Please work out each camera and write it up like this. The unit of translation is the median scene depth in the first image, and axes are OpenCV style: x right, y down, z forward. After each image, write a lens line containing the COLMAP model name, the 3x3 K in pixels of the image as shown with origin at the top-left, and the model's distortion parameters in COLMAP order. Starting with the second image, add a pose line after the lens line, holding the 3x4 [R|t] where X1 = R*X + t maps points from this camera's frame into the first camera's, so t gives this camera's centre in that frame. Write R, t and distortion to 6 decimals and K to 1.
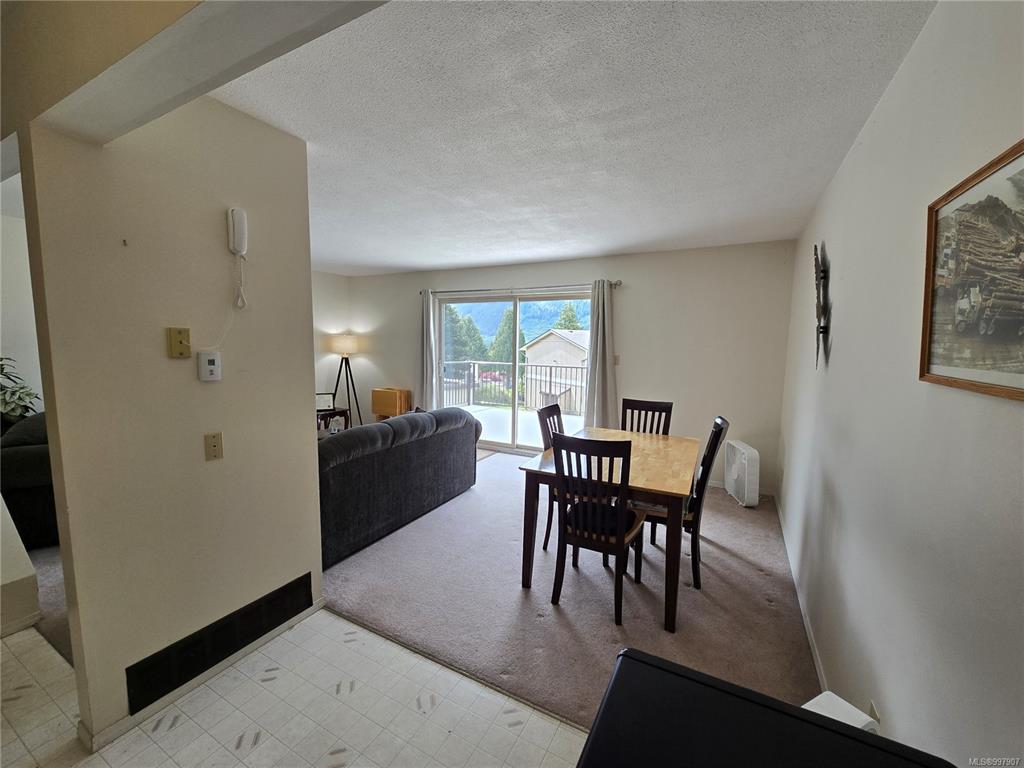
lens RADIAL K [[420.0, 0, 514.6], [0, 420.0, 390.8], [0, 0, 1]] dist [-0.009477, 0.003038]
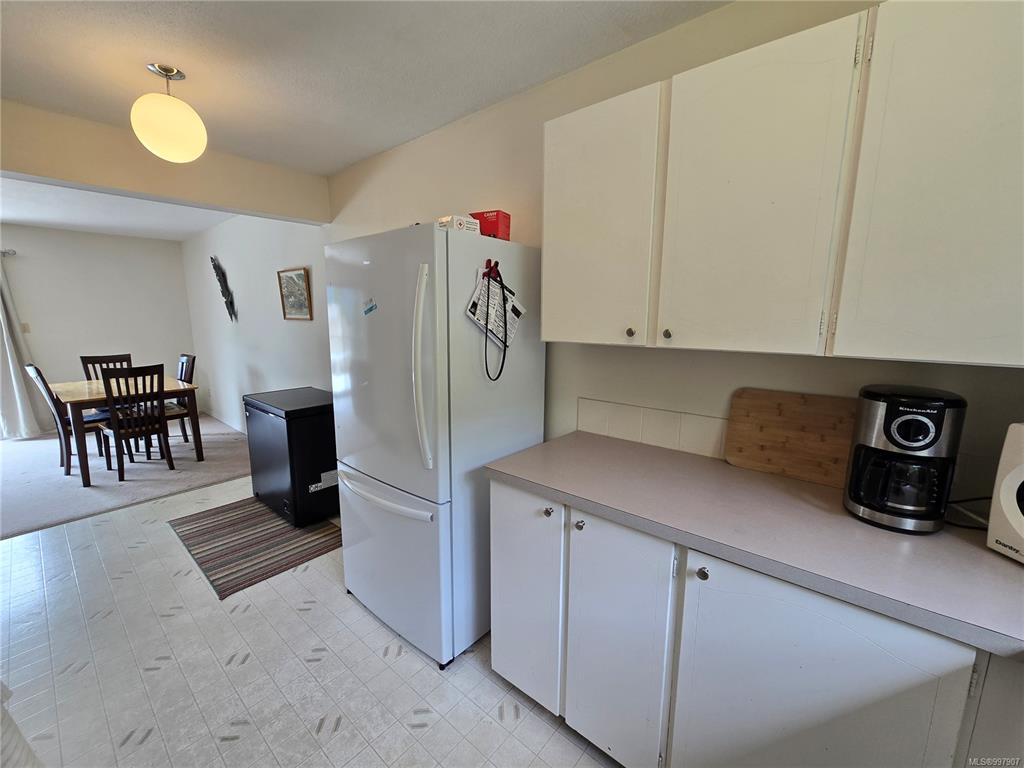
lens RADIAL K [[420.0, 0, 503.5], [0, 420.0, 390.7], [0, 0, 1]] dist [-0.009477, 0.003038]
pose [[0.229375, -0.193398, 0.953931, -0.427982], [0.119055, 0.978277, 0.169707, 0.036665], [-0.966030, 0.074644, 0.247417, -0.332487]]
